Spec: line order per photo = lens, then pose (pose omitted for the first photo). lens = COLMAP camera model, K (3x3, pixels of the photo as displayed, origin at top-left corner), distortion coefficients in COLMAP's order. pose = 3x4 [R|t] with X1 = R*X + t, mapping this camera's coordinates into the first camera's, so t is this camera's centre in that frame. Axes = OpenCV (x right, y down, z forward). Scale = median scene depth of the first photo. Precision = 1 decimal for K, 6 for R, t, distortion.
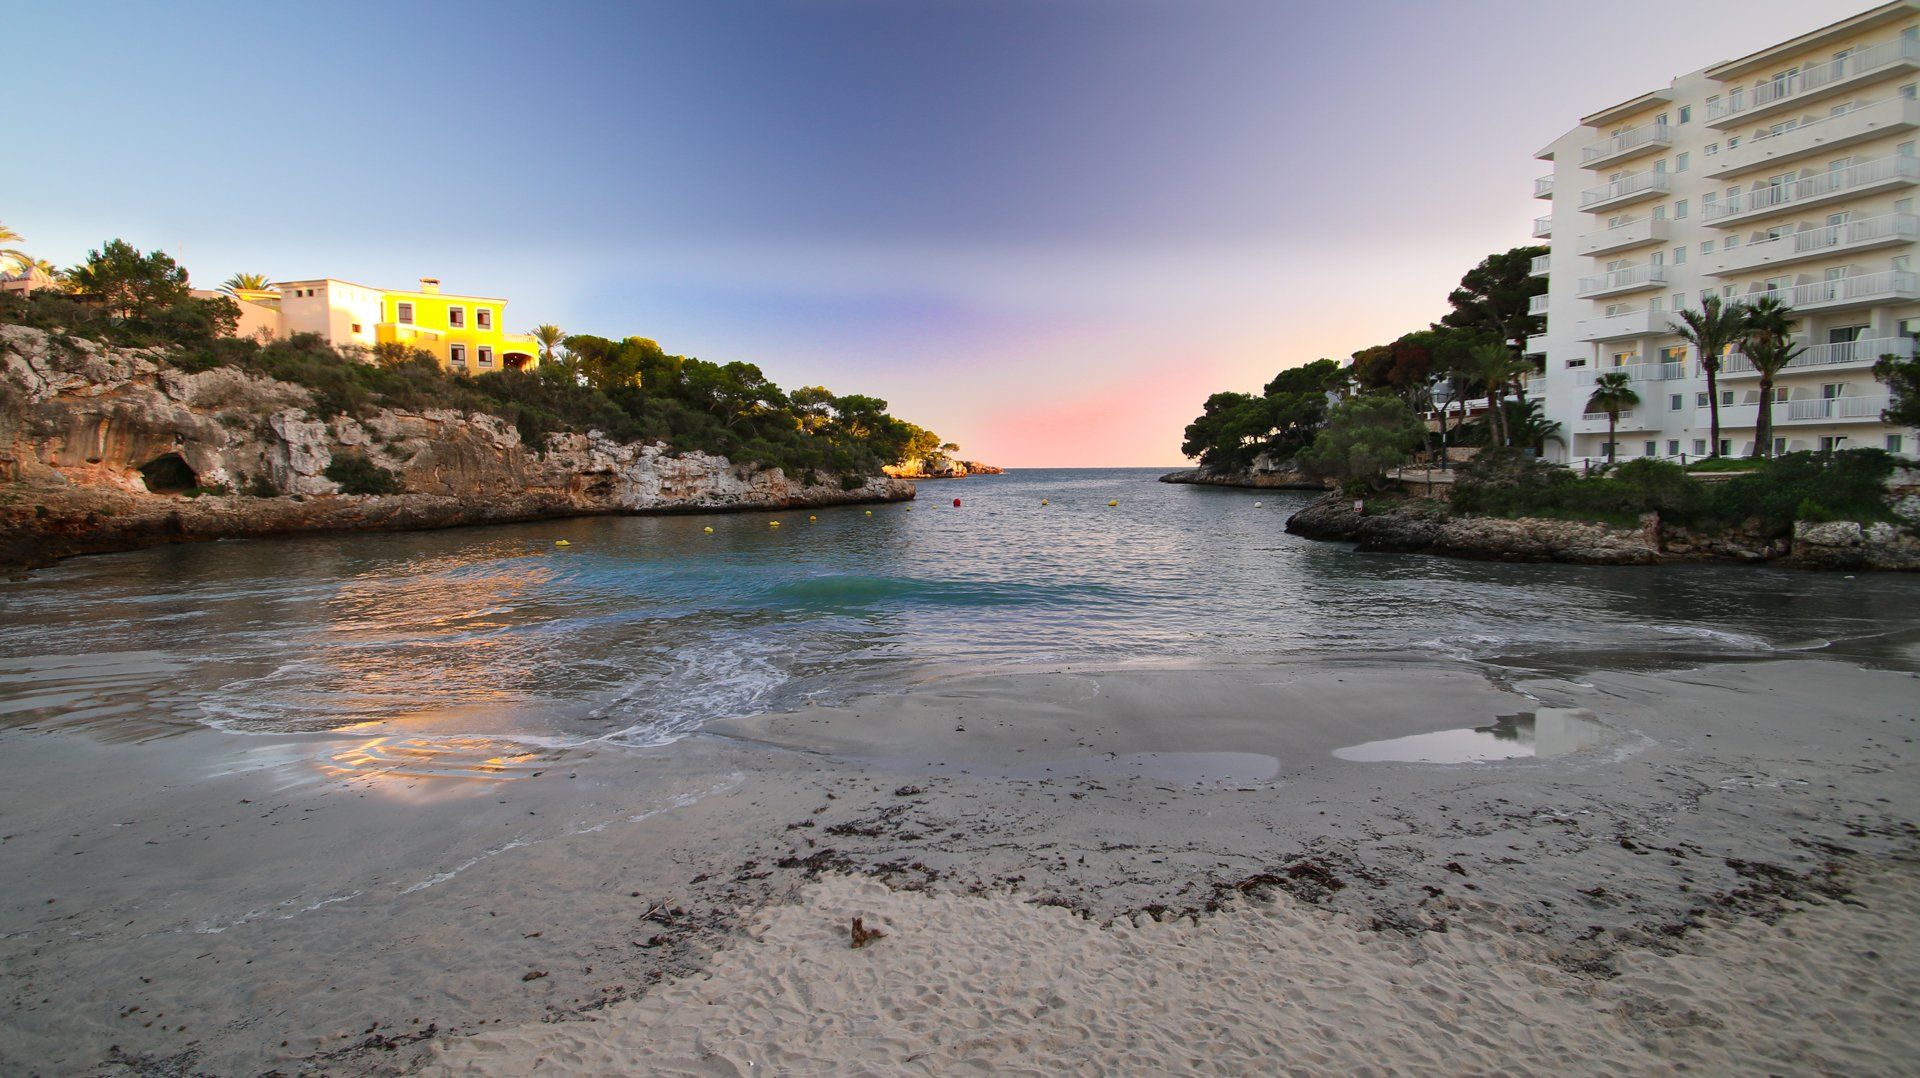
lens RADIAL K [[881.4, 0, 943.2], [0, 881.4, 527.9], [0, 0, 1]] dist [-0.004868, -0.009854]
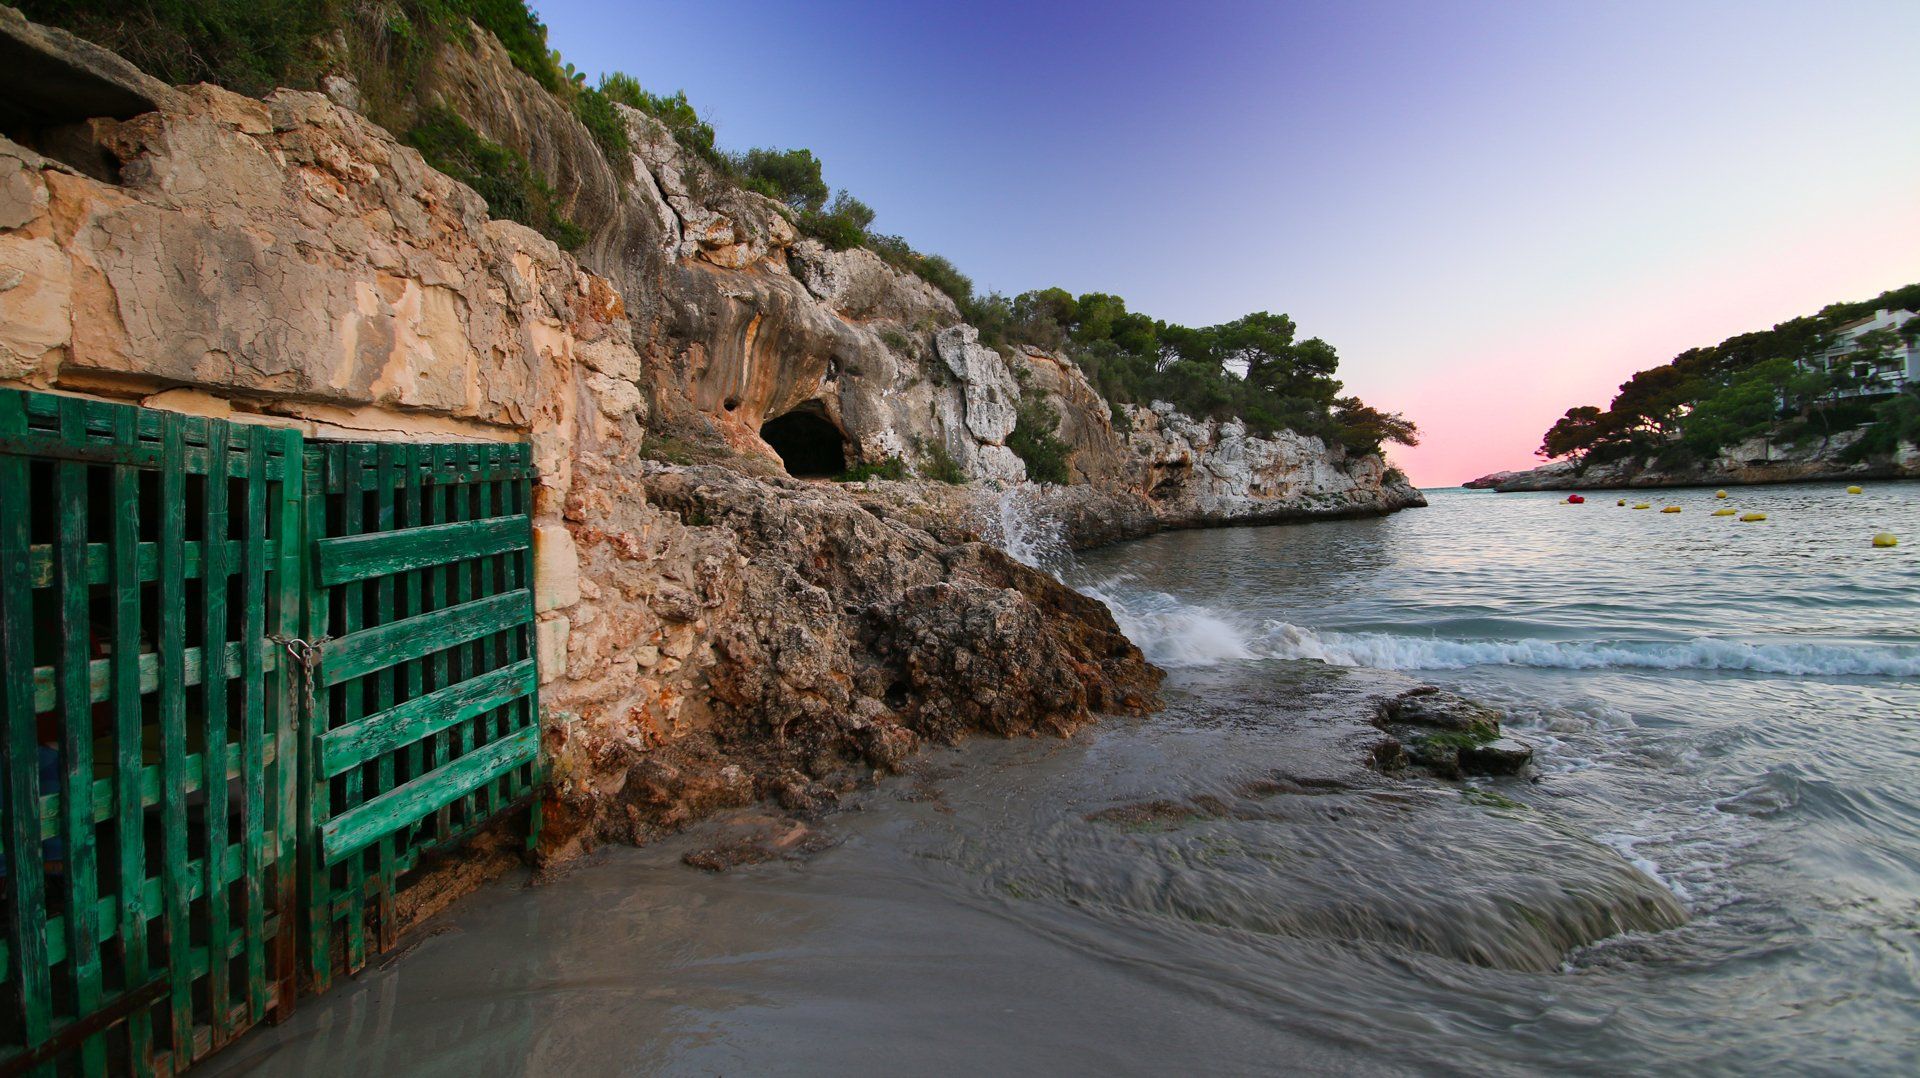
lens RADIAL K [[881.4, 0, 933.1], [0, 881.4, 525.3], [0, 0, 1]] dist [-0.004868, -0.009854]
pose [[0.990257, -0.037008, -0.134247, -0.605123], [0.030654, 0.998324, -0.049097, 0.013225], [0.135839, 0.044503, 0.989731, 0.402756]]
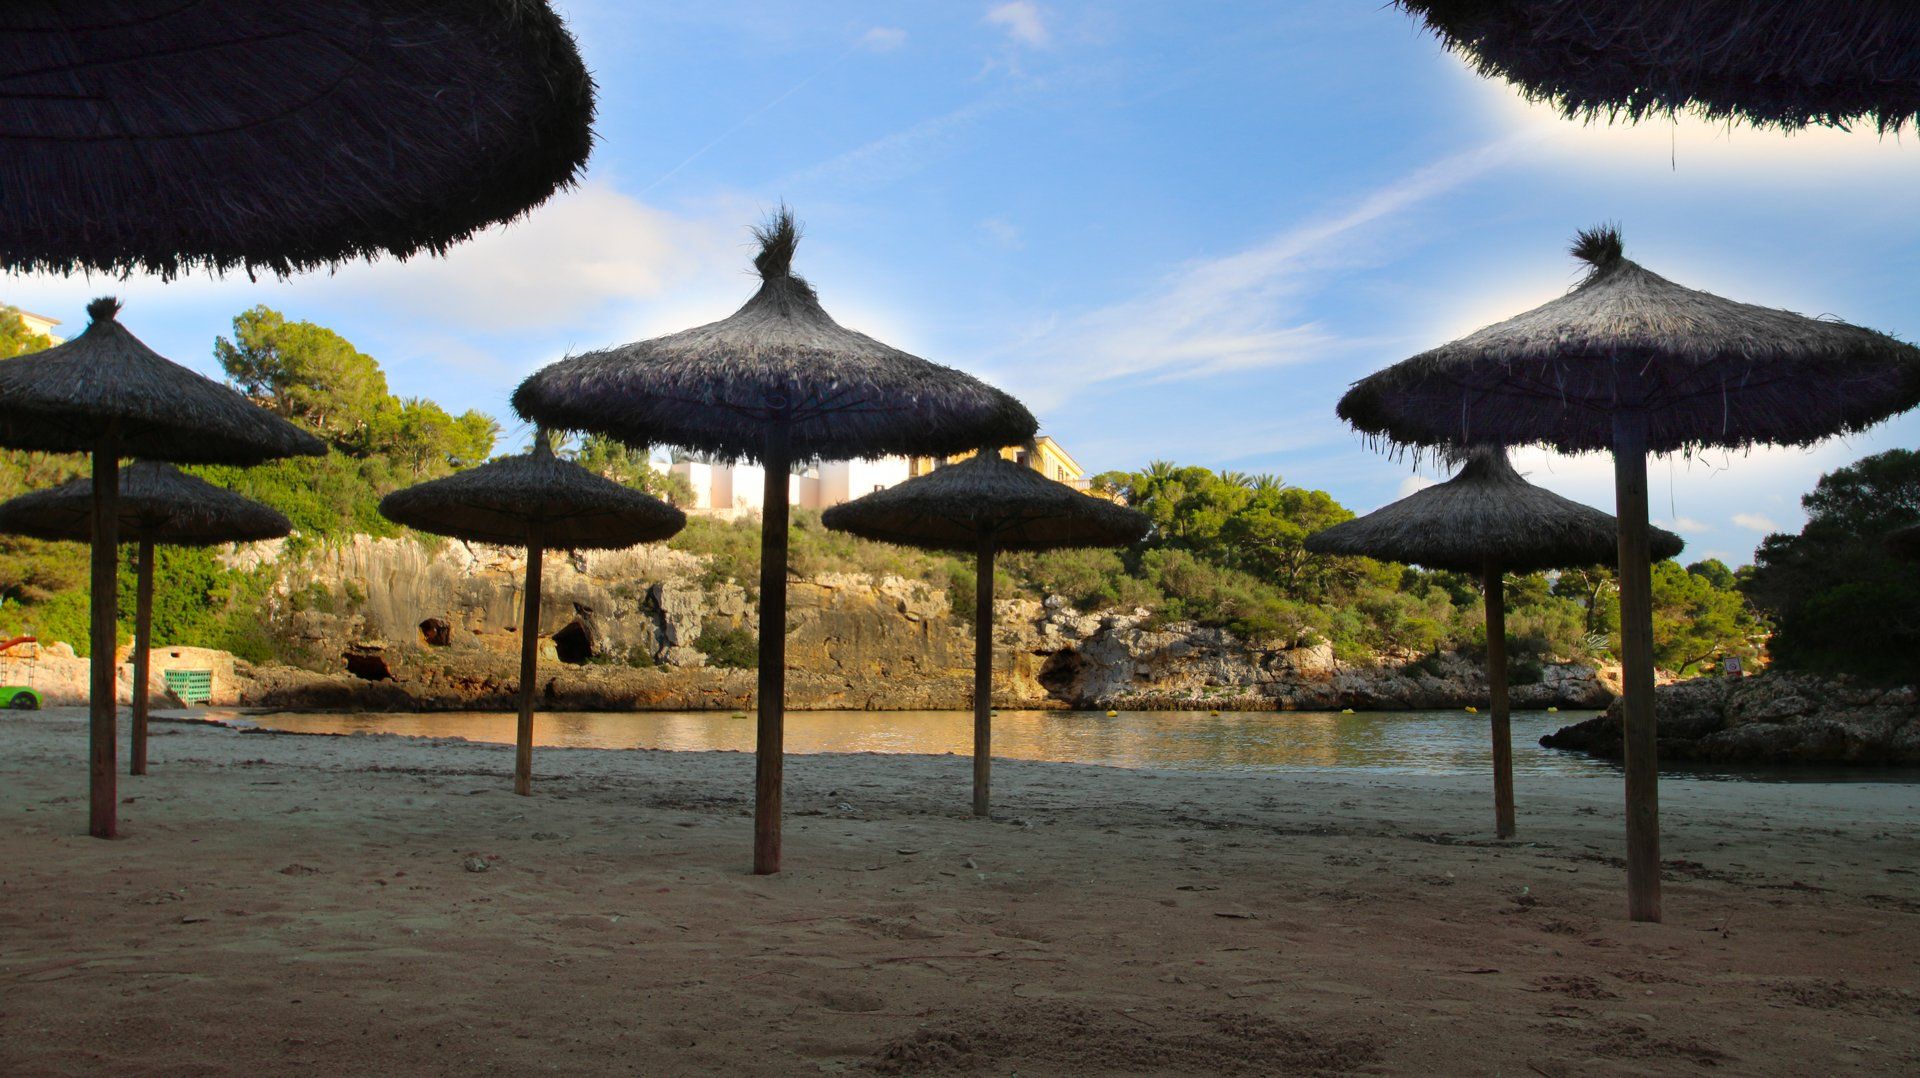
lens RADIAL K [[1439.0, 0, 899.1], [0, 1439.0, 532.0], [0, 0, 1]] dist [-0.054456, 0.014762]
pose [[0.686525, -0.067737, -0.723944, 0.506824], [-0.057549, 0.987465, -0.146969, 0.029167], [0.724825, 0.142561, 0.674022, 0.091905]]
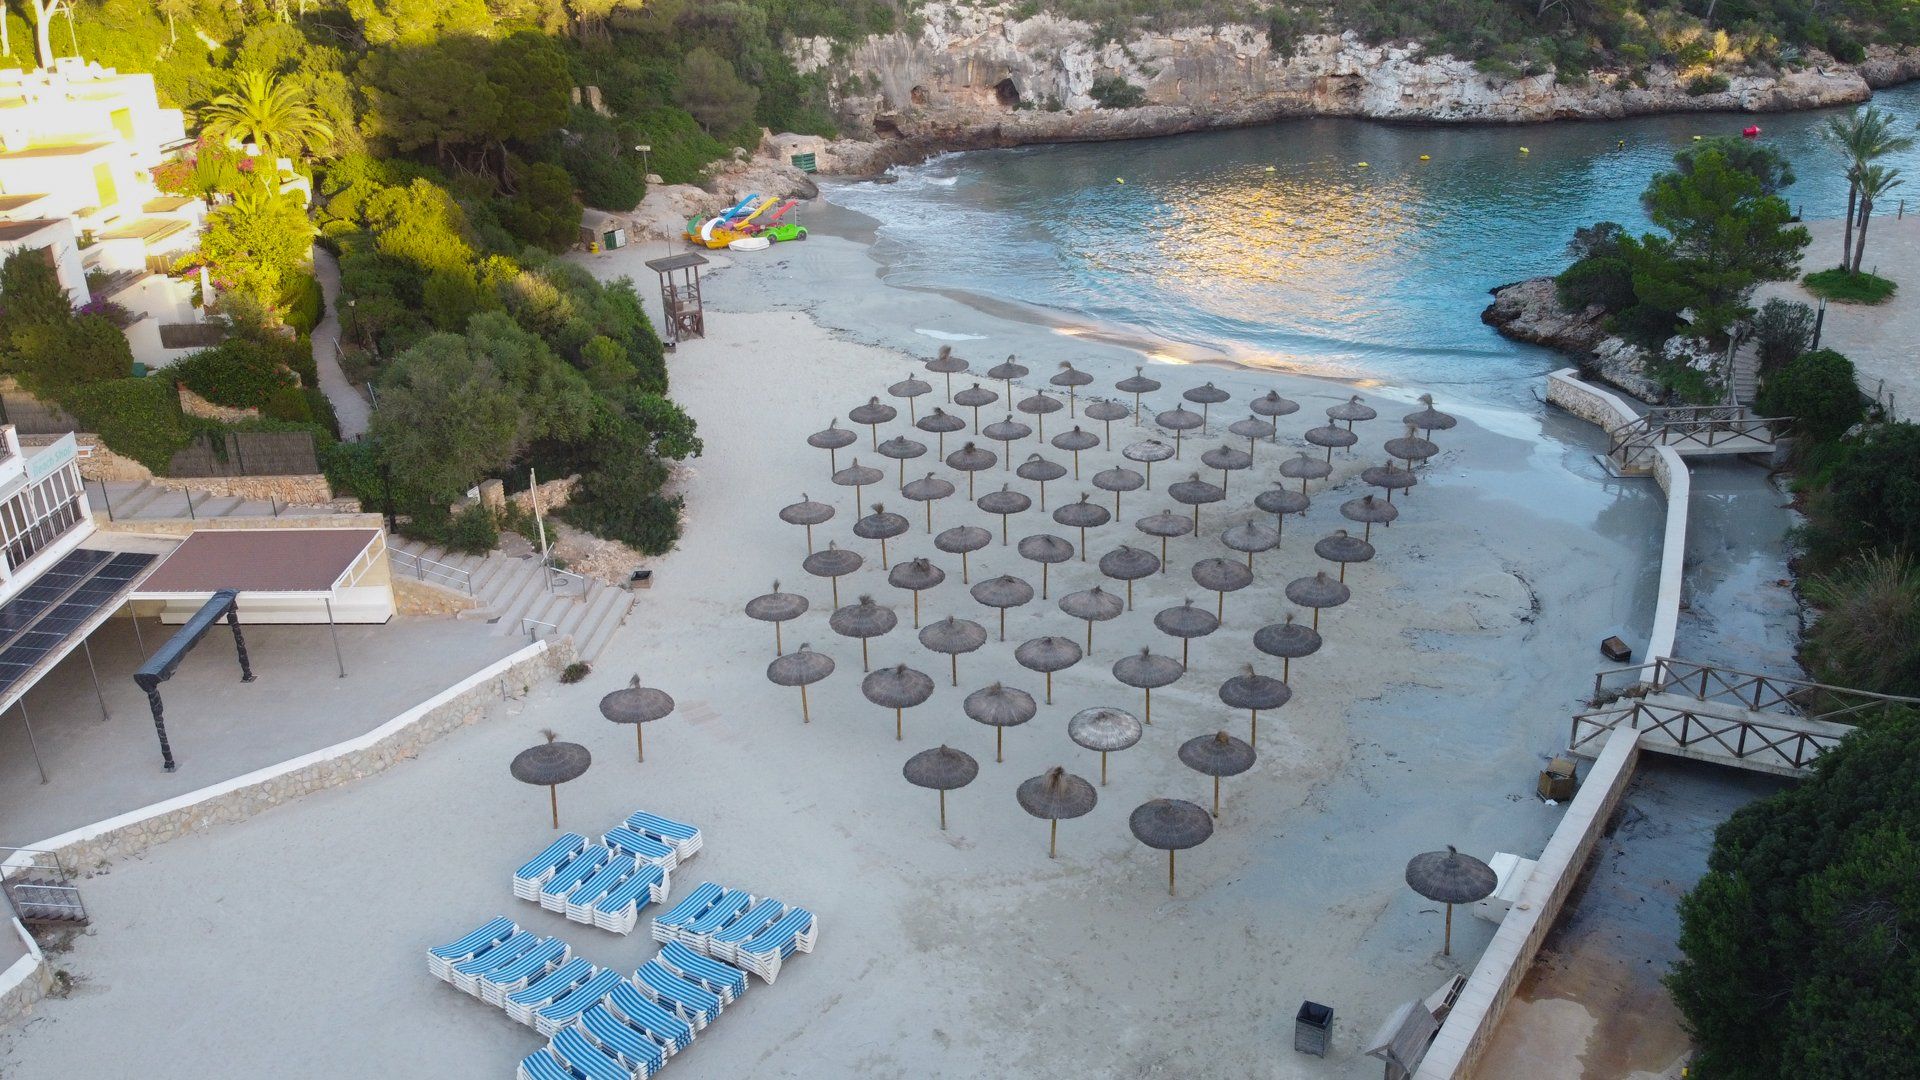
lens RADIAL K [[1484.5, 0, 961.6], [0, 1484.5, 560.2], [0, 0, 1]] dist [0.047063, -0.016973]
pose [[0.547511, 0.343499, -0.763046, 1.115034], [-0.026160, 0.918444, 0.394684, -0.276873], [0.836389, -0.196133, 0.511845, -0.473732]]
